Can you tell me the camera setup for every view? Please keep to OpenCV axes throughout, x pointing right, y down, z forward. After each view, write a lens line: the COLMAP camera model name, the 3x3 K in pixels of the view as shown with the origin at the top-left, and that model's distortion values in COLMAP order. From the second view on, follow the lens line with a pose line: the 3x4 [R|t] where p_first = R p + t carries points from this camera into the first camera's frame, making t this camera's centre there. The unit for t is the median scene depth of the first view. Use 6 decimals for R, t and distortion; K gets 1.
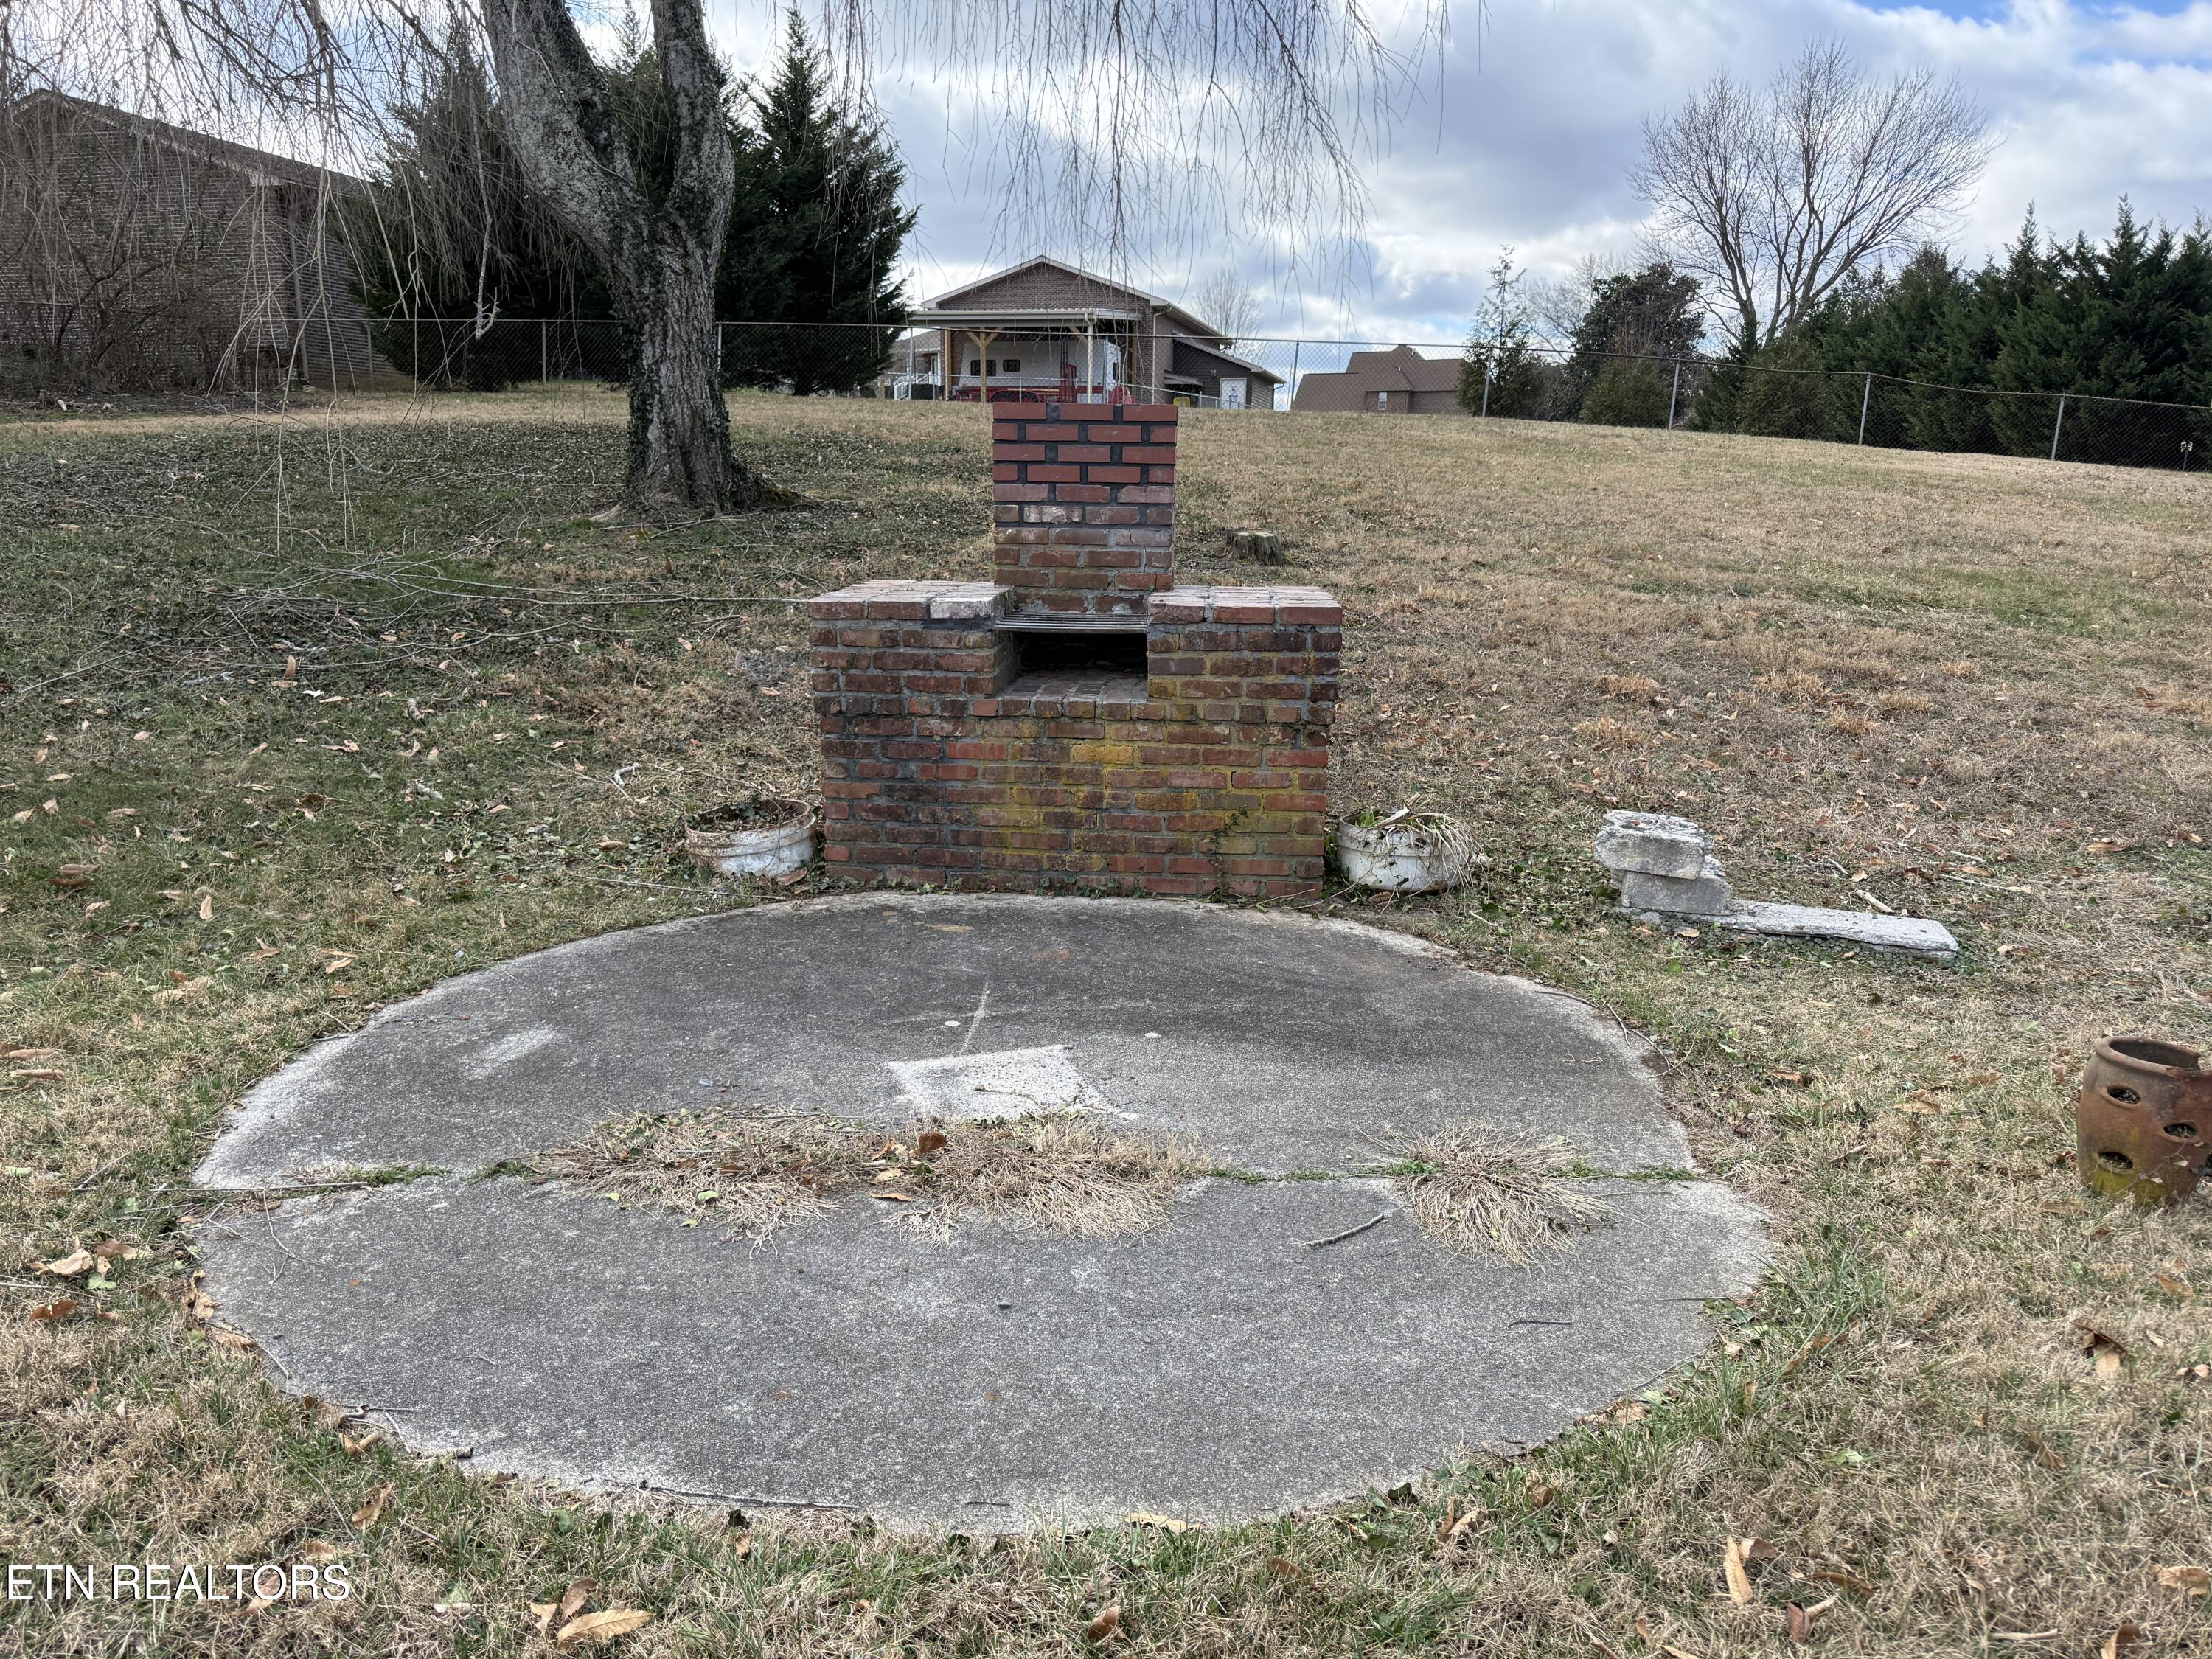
lens RADIAL K [[1551.4, 0, 1090.6], [0, 1551.4, 844.9], [0, 0, 1]] dist [0.029522, -0.035650]
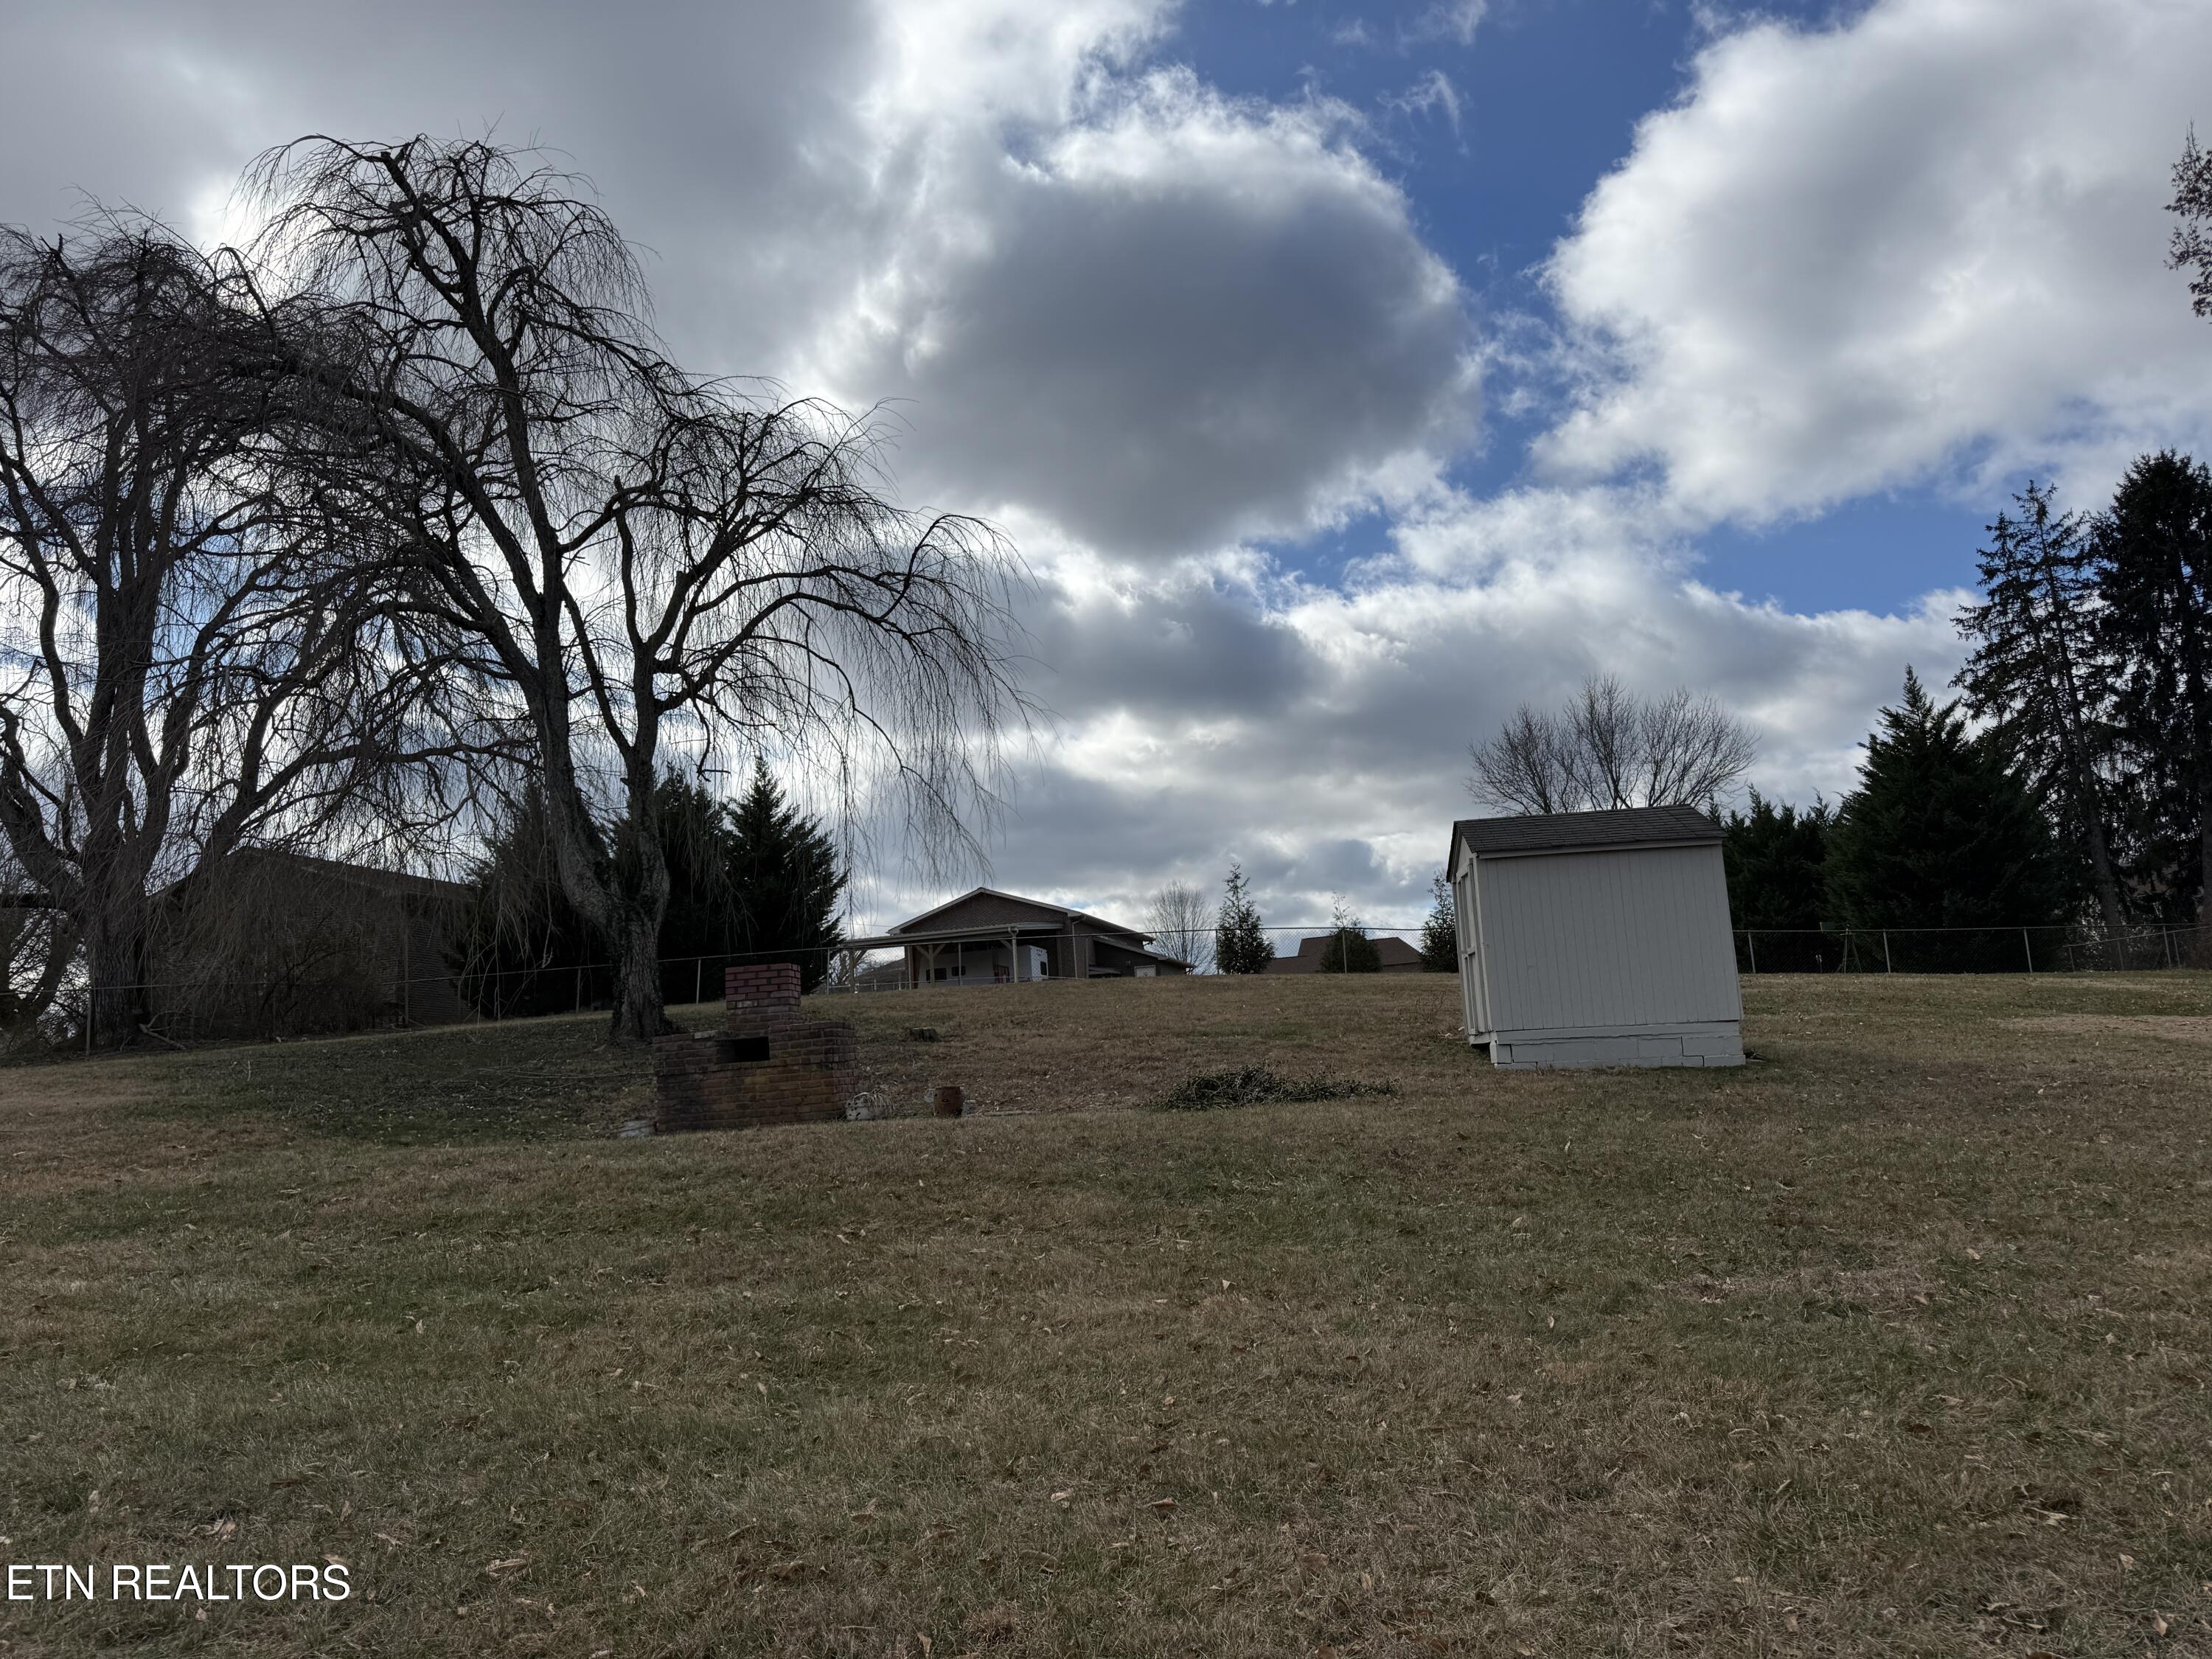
lens RADIAL K [[1551.4, 0, 1125.1], [0, 1551.4, 822.7], [0, 0, 1]] dist [0.029522, -0.035650]
pose [[0.996269, -0.084847, 0.015774, 0.131629], [0.084407, 0.919919, -0.382917, 0.126683], [0.017978, 0.382820, 0.923648, -0.351595]]
